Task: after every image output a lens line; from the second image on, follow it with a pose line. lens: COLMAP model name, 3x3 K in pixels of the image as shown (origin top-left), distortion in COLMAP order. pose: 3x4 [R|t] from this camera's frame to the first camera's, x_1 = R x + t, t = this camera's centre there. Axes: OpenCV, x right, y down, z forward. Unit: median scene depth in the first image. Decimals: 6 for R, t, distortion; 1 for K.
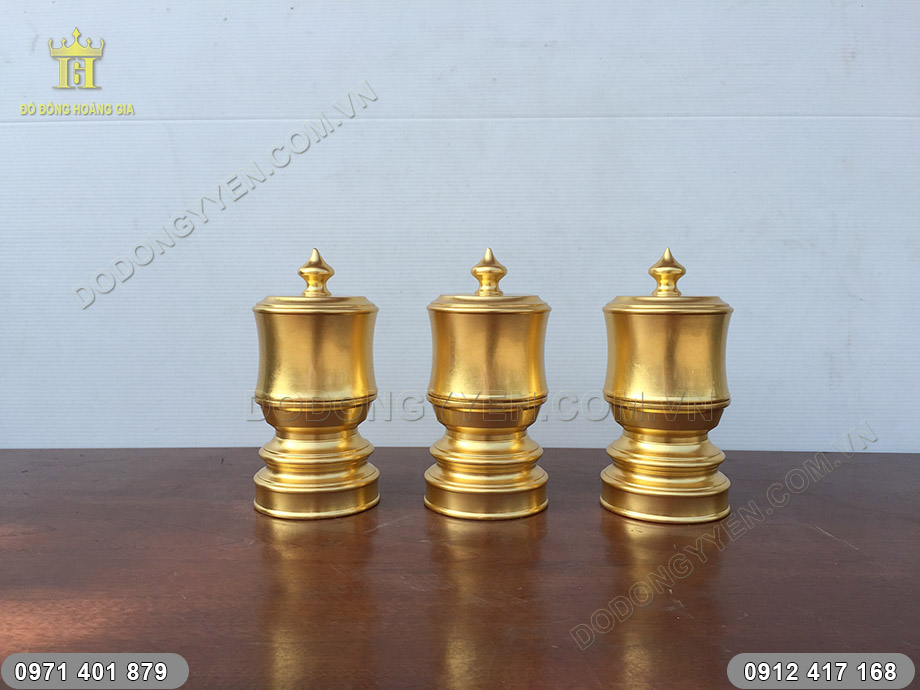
lens RADIAL K [[773.8, 0, 439.5], [0, 773.8, 344.1], [0, 0, 1]] dist [0.118958, -0.162773]
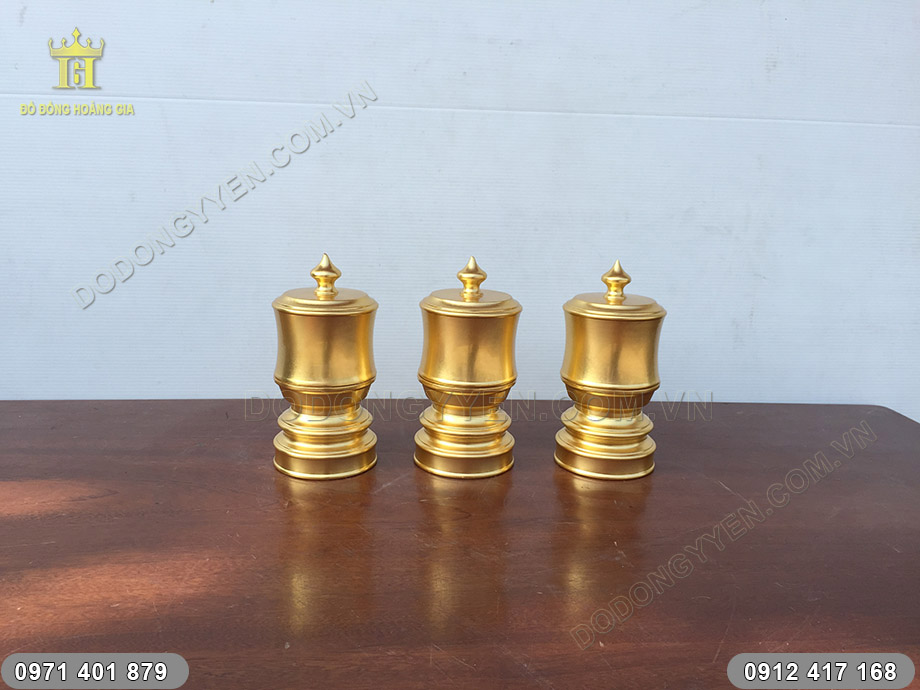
lens RADIAL K [[773.8, 0, 439.5], [0, 773.8, 344.1], [0, 0, 1]] dist [0.118958, -0.162773]
pose [[0.994498, 0.005024, 0.104632, -0.112251], [-0.019050, 0.990867, 0.133489, -0.150742], [-0.103006, -0.134747, 0.985512, -0.191747]]
